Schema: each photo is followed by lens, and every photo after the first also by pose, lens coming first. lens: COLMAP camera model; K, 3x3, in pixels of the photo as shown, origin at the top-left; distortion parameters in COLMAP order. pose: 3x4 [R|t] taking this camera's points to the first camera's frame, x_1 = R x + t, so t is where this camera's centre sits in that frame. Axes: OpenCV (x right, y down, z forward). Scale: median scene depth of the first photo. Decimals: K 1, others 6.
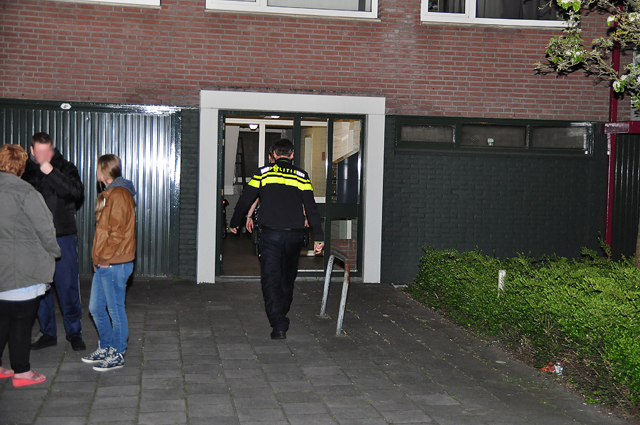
lens RADIAL K [[860.9, 0, 320.0], [0, 860.9, 212.5], [0, 0, 1]] dist [0.112697, 0.105044]
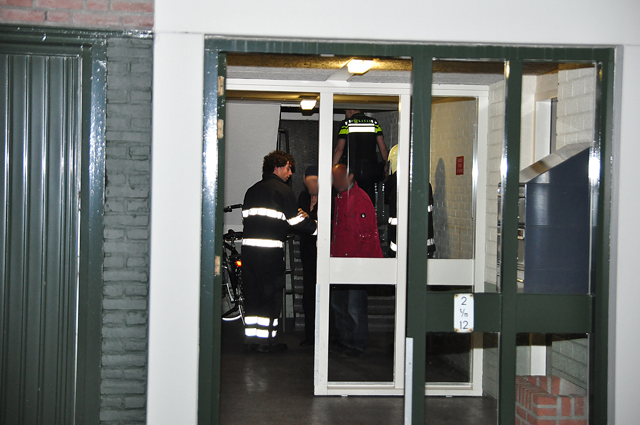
lens RADIAL K [[1273.8, 0, 320.0], [0, 1273.8, 212.5], [0, 0, 1]] dist [0.235016, 0.105221]
pose [[0.997383, -0.003933, -0.072197, -0.030379], [0.000513, 0.998880, -0.047317, -0.019990], [0.072303, 0.047156, 0.996267, 0.459681]]
